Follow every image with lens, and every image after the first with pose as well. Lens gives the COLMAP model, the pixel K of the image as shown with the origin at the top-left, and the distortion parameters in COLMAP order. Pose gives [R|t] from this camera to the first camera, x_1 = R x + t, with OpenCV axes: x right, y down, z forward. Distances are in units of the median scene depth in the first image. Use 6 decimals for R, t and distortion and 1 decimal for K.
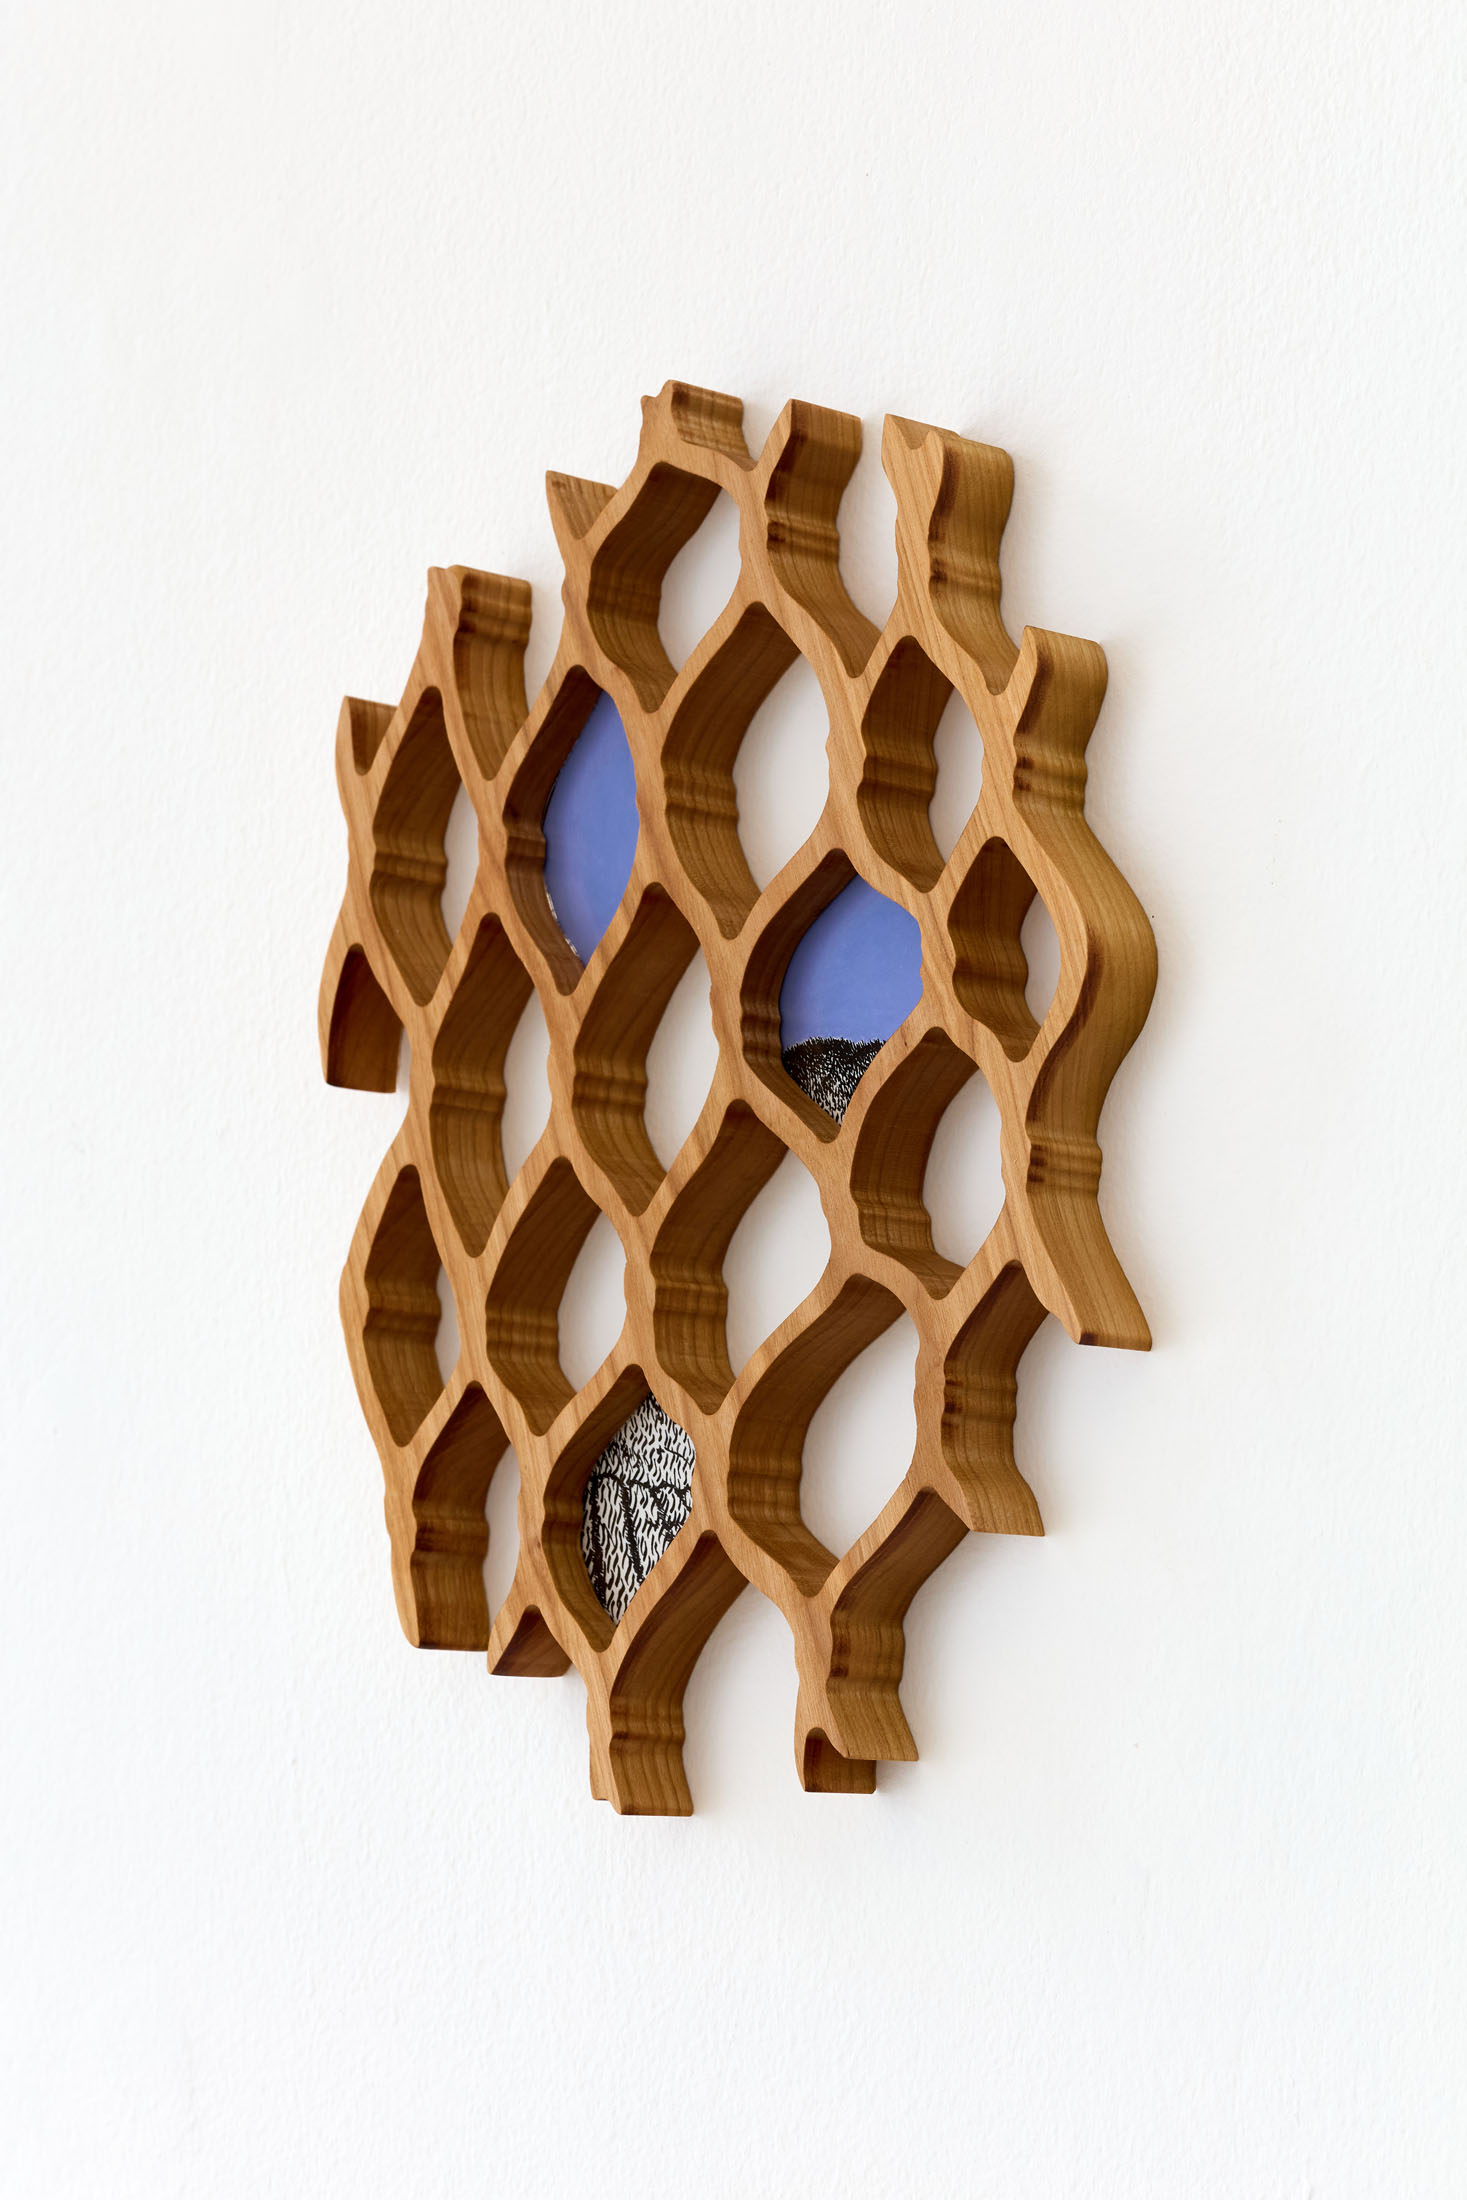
lens RADIAL K [[5782.1, 0, 733.5], [0, 5782.1, 1100.0], [0, 0, 1]] dist [-0.062217, 0.609618]
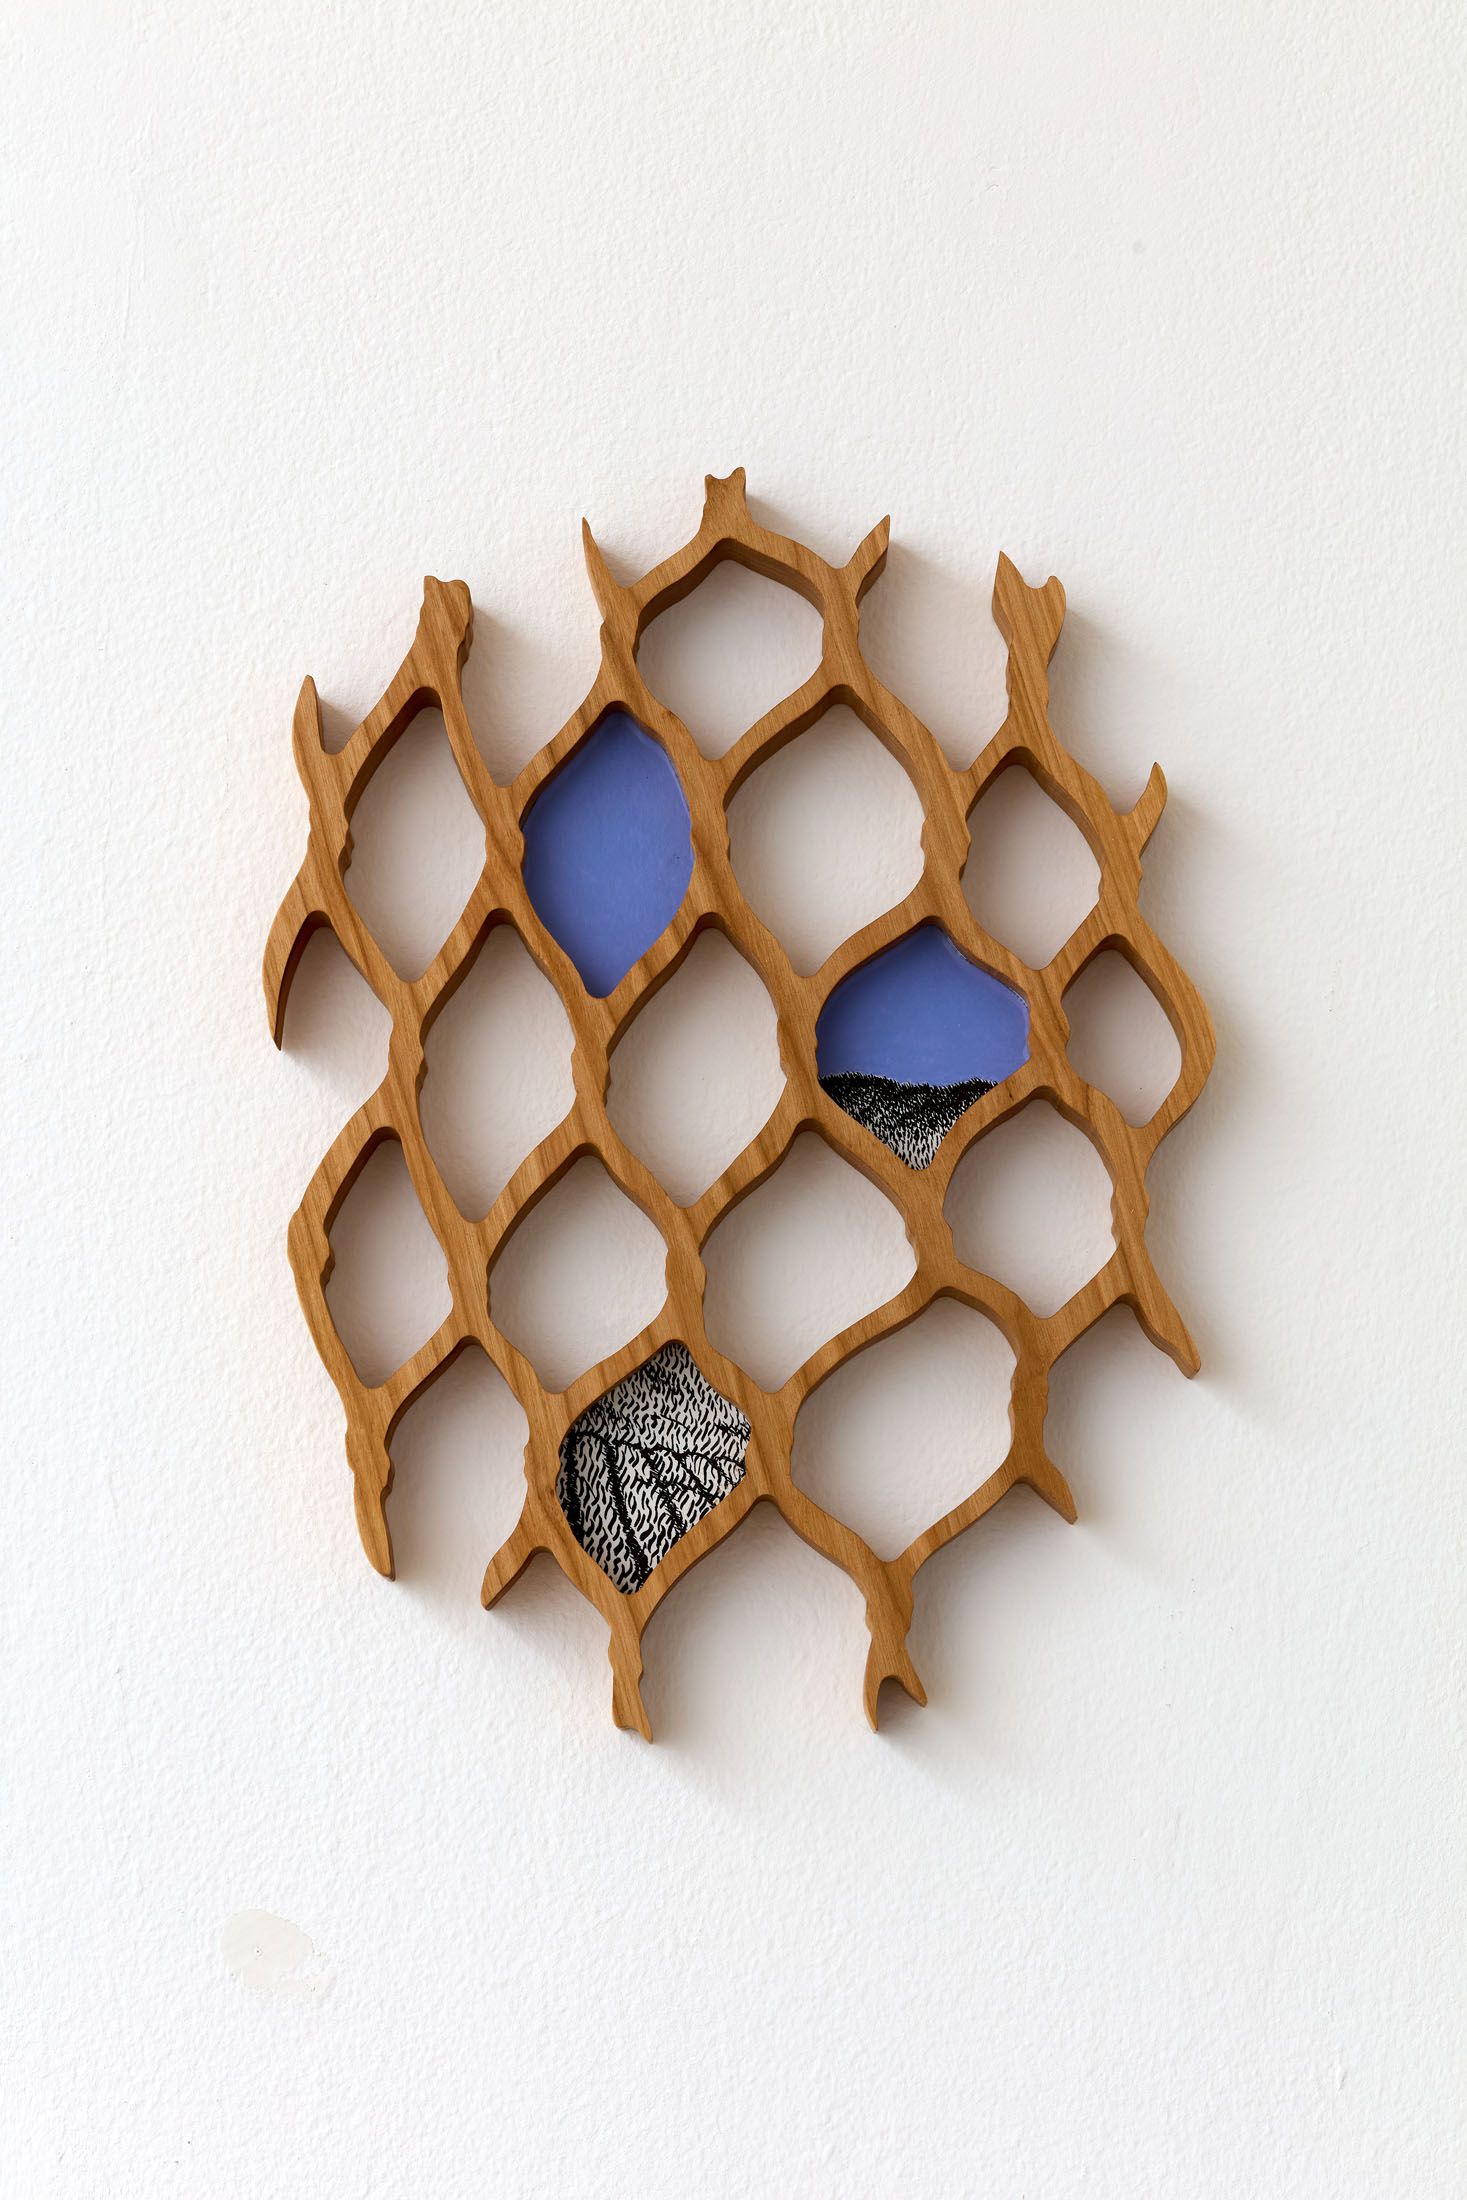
lens RADIAL K [[5782.1, 0, 733.5], [0, 5782.1, 1100.0], [0, 0, 1]] dist [-0.062217, 0.609618]
pose [[0.720829, 0.120478, 0.682562, -0.770651], [-0.124057, 0.991301, -0.043961, 0.047073], [-0.681920, -0.052989, 0.729505, 0.176754]]
